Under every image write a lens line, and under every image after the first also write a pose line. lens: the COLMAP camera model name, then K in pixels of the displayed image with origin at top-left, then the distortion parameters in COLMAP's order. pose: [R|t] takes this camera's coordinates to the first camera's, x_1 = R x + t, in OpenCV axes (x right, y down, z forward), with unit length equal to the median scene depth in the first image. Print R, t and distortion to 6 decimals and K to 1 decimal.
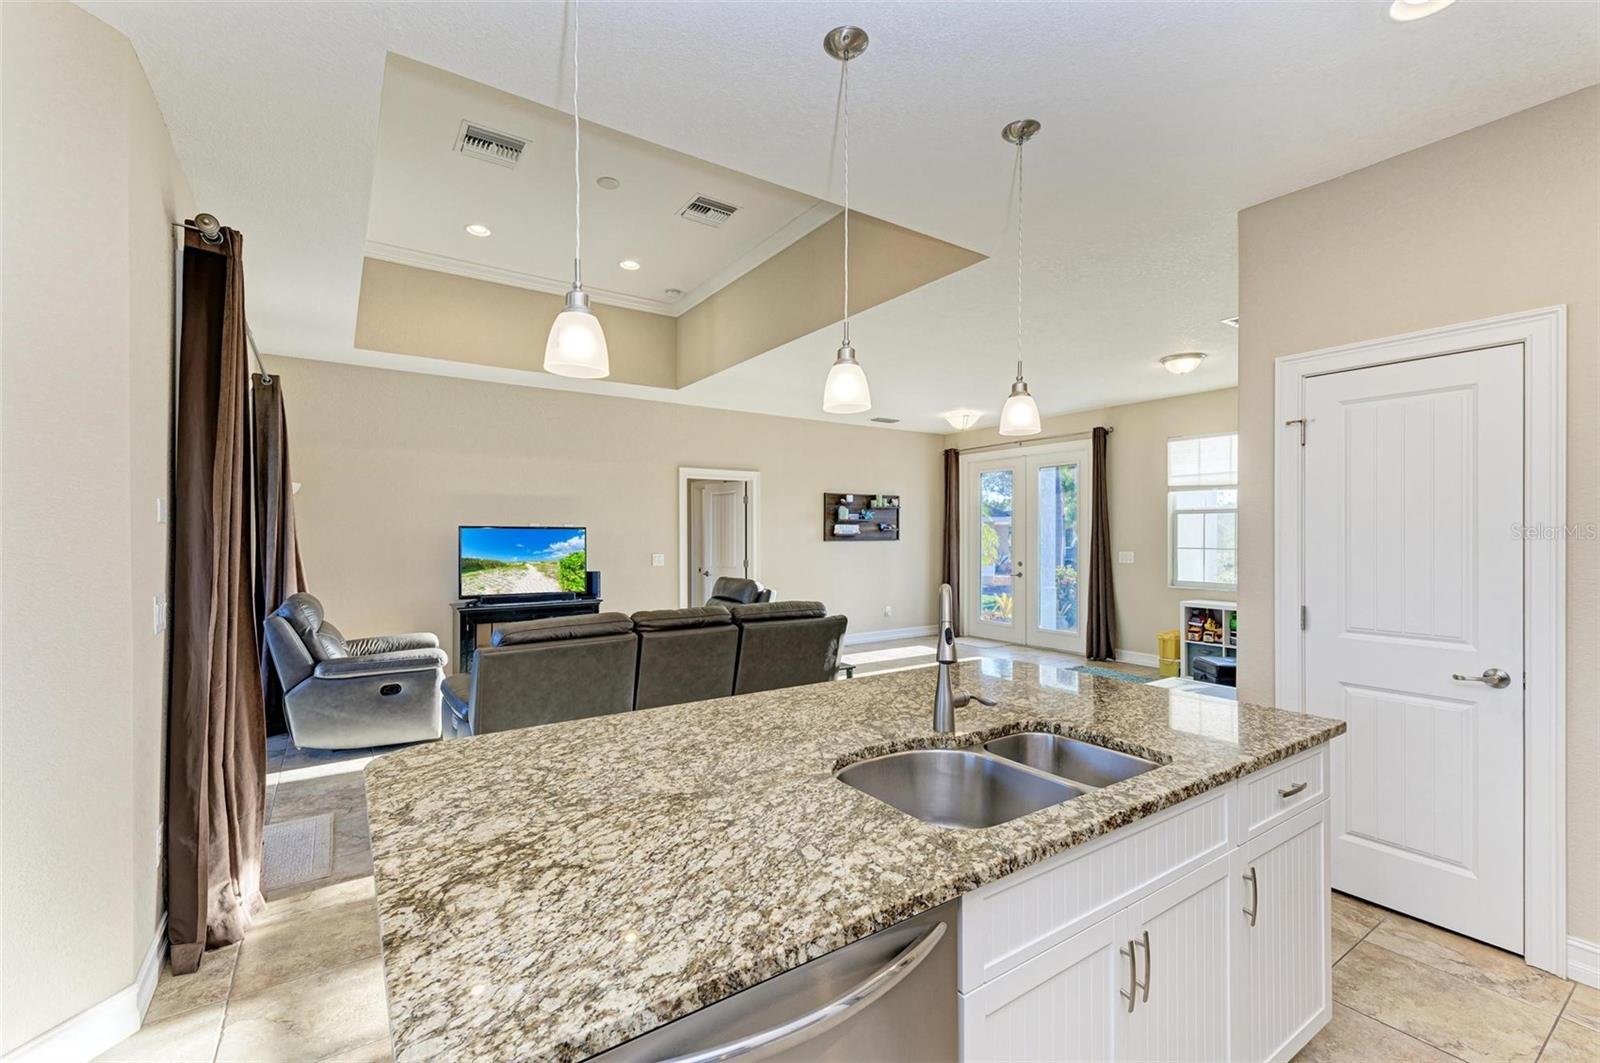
lens RADIAL K [[674.0, 0, 801.0], [0, 674.0, 536.3], [0, 0, 1]] dist [0.020224, -0.007460]
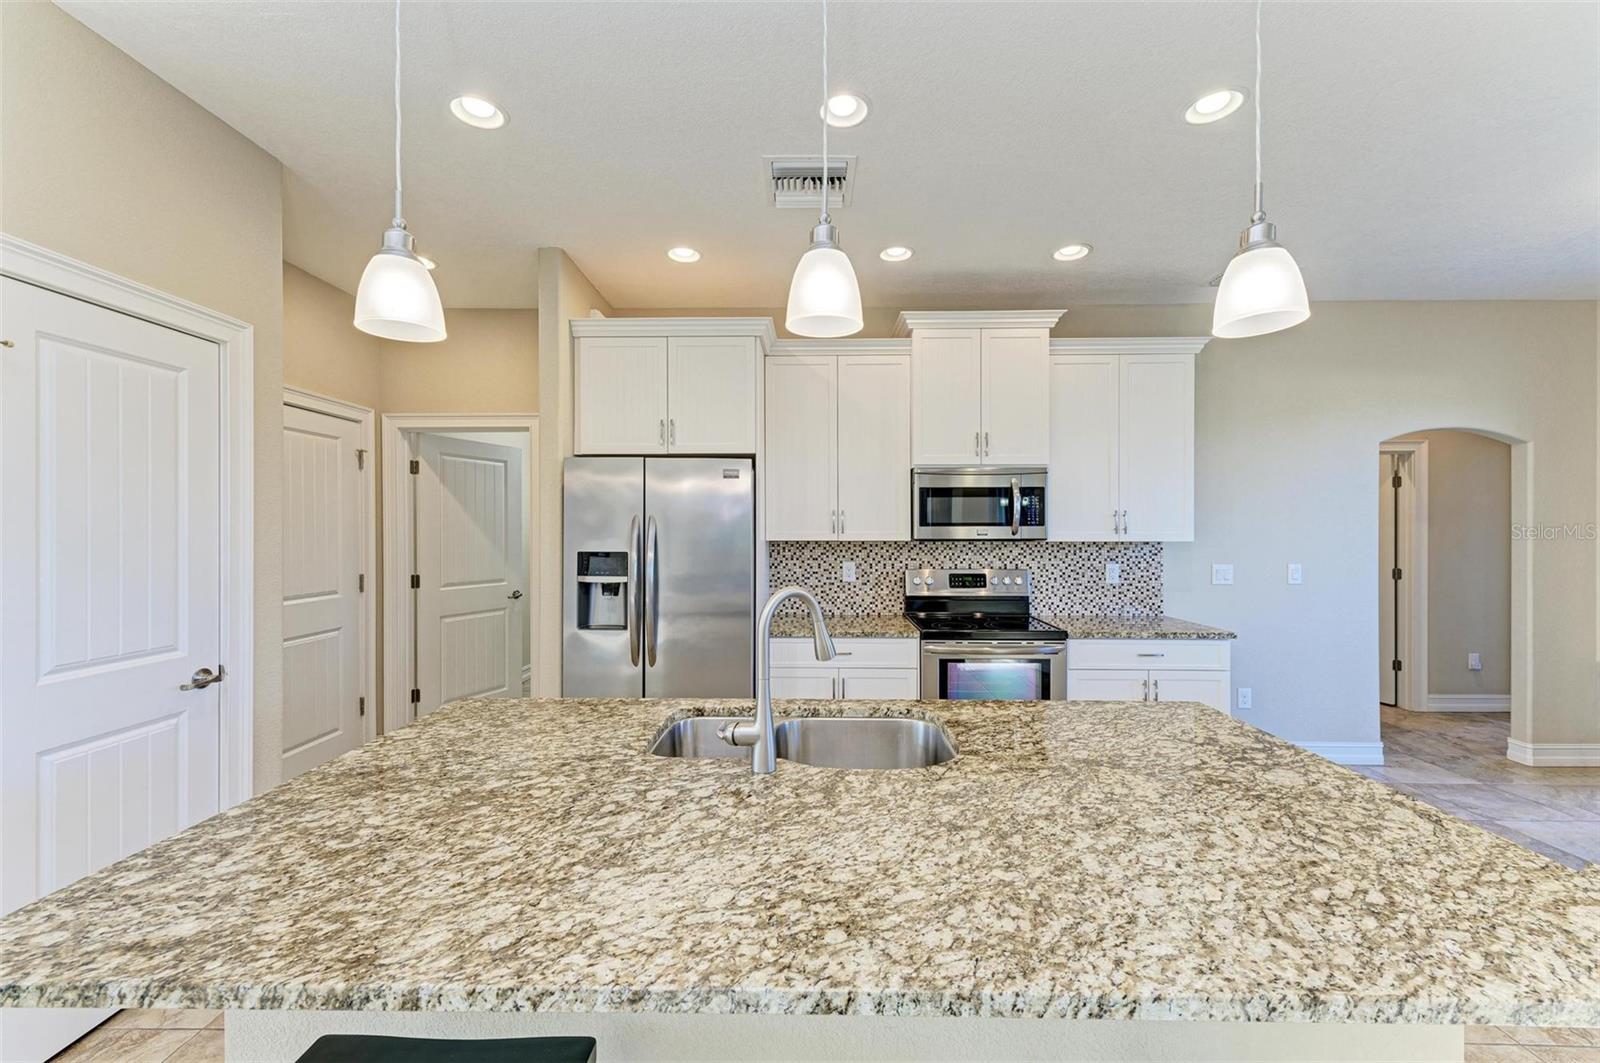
lens RADIAL K [[623.1, 0, 806.9], [0, 623.1, 533.4], [0, 0, 1]] dist [0.021257, -0.007319]
pose [[-0.819176, -0.001164, 0.573541, -0.076575], [0.001141, 0.999993, 0.003660, -0.000675], [-0.573541, 0.003652, -0.819169, 0.457530]]
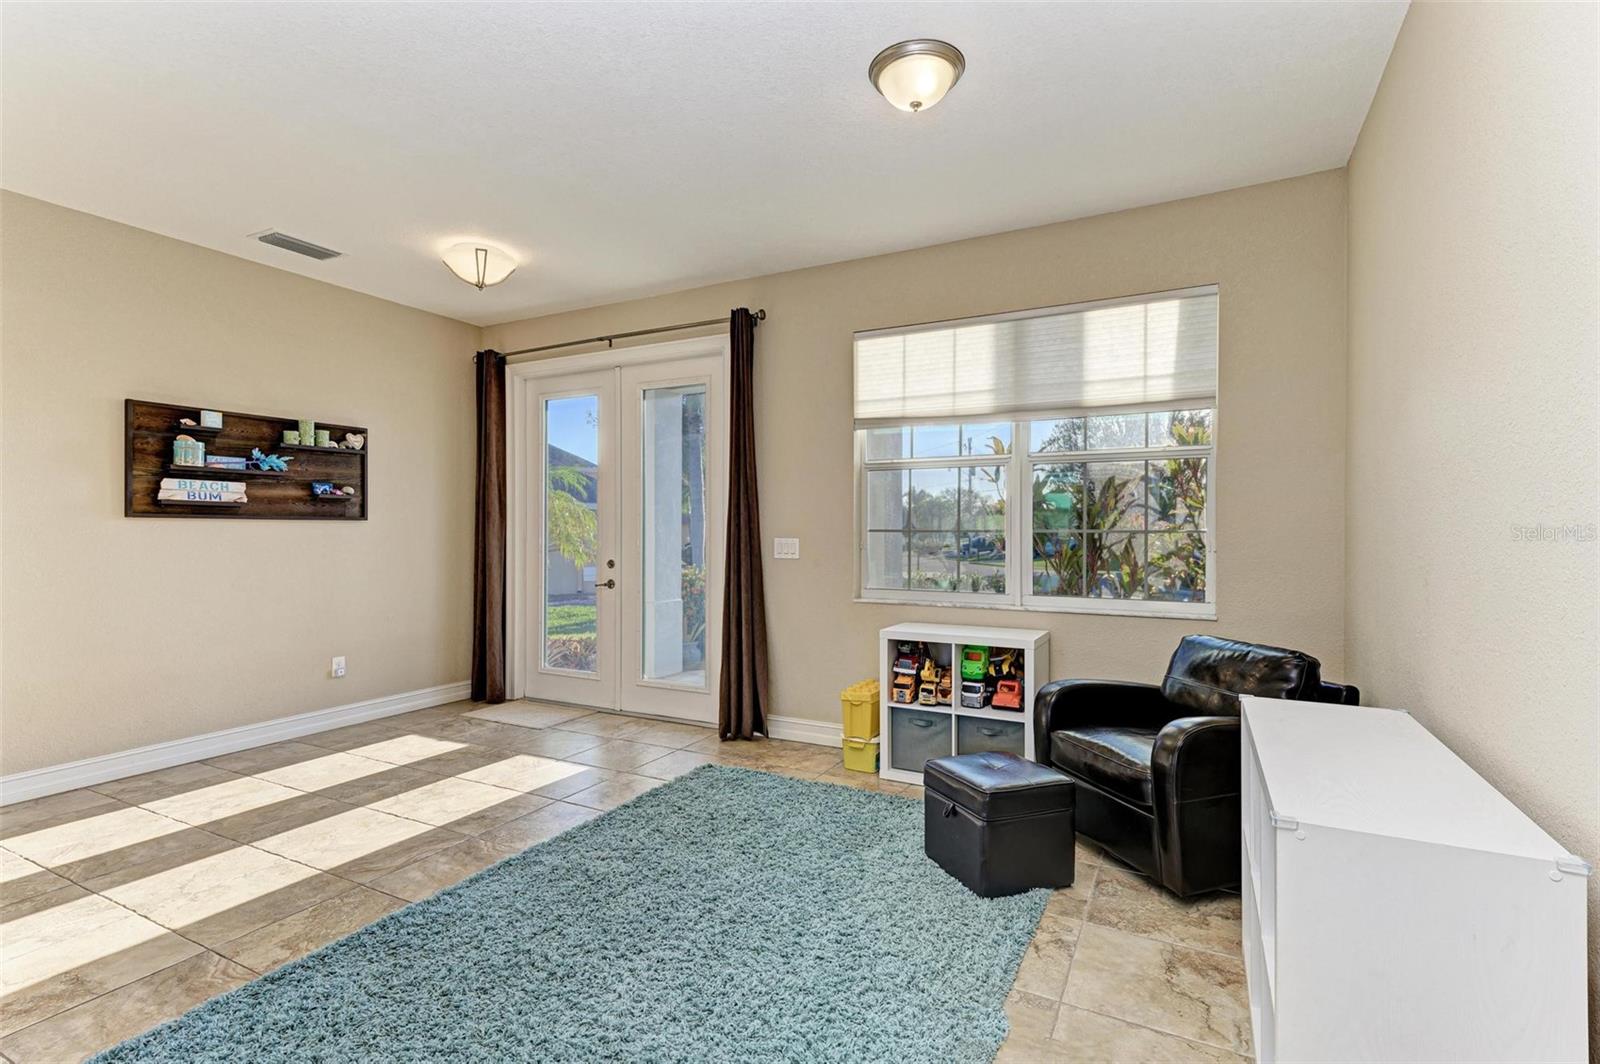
lens RADIAL K [[744.7, 0, 799.9], [0, 744.7, 536.1], [0, 0, 1]] dist [0.019379, -0.000486]
pose [[0.883039, -0.000319, 0.469300, 0.242569], [-0.001161, 0.999995, 0.002864, 0.022598], [-0.469299, -0.003074, 0.883034, 0.540547]]
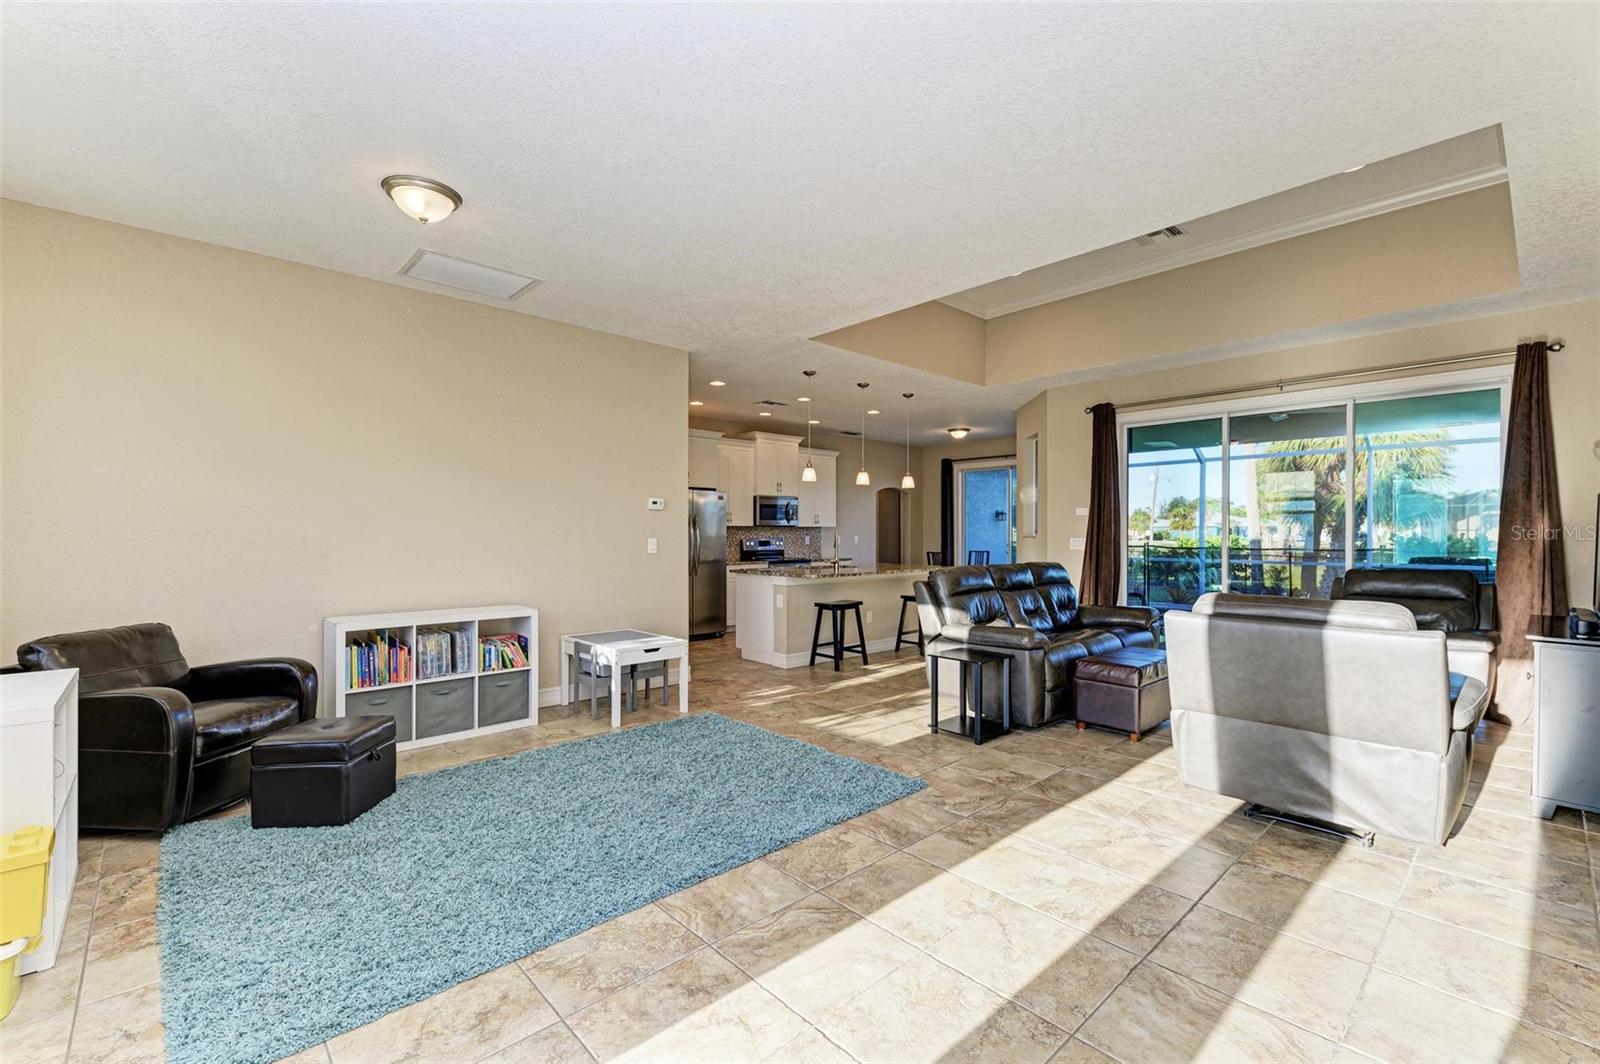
lens RADIAL K [[679.1, 0, 800.0], [0, 679.1, 532.0], [0, 0, 1]] dist [-0.001671, -0.000381]
pose [[-0.989303, -0.000370, -0.145875, 0.288725], [-0.000526, 0.999999, 0.001026, 0.020049], [0.145875, 0.001092, -0.989302, 1.410196]]
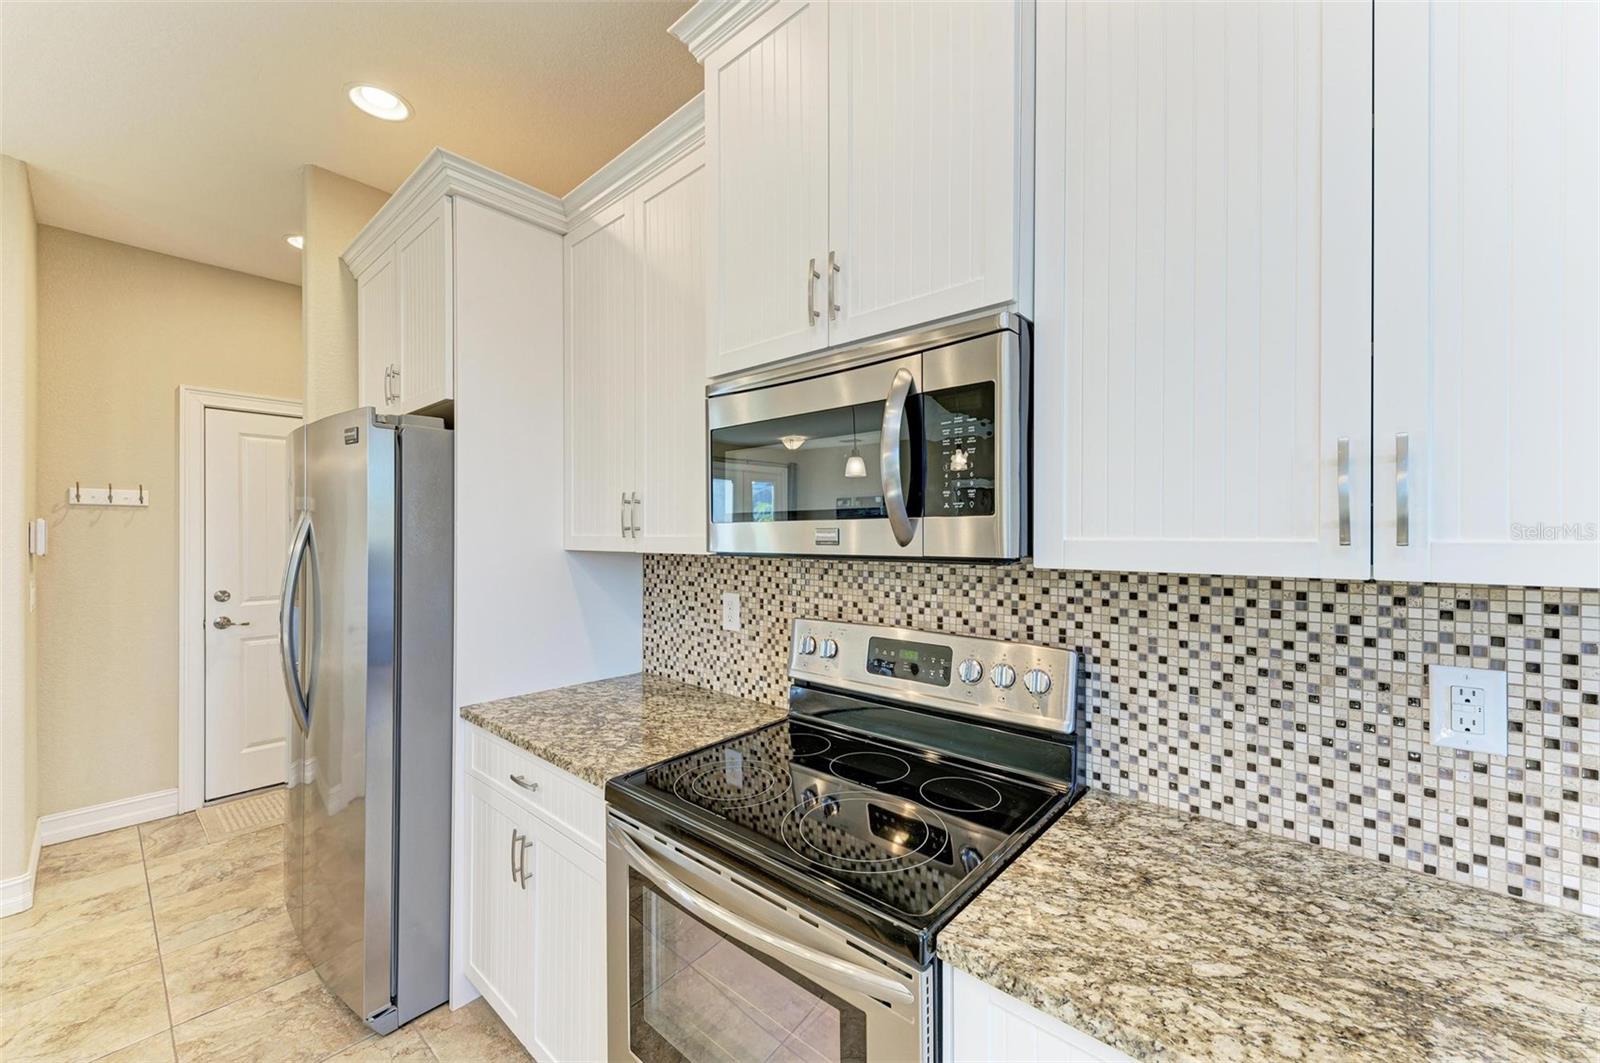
lens RADIAL K [[621.6, 0, 800.8], [0, 621.6, 536.4], [0, 0, 1]] dist [0.023758, -0.008207]
pose [[-0.244106, -0.001314, 0.969748, -0.075418], [0.001689, 0.999997, 0.001780, 0.000300], [-0.969747, 0.002072, -0.244103, -0.031899]]
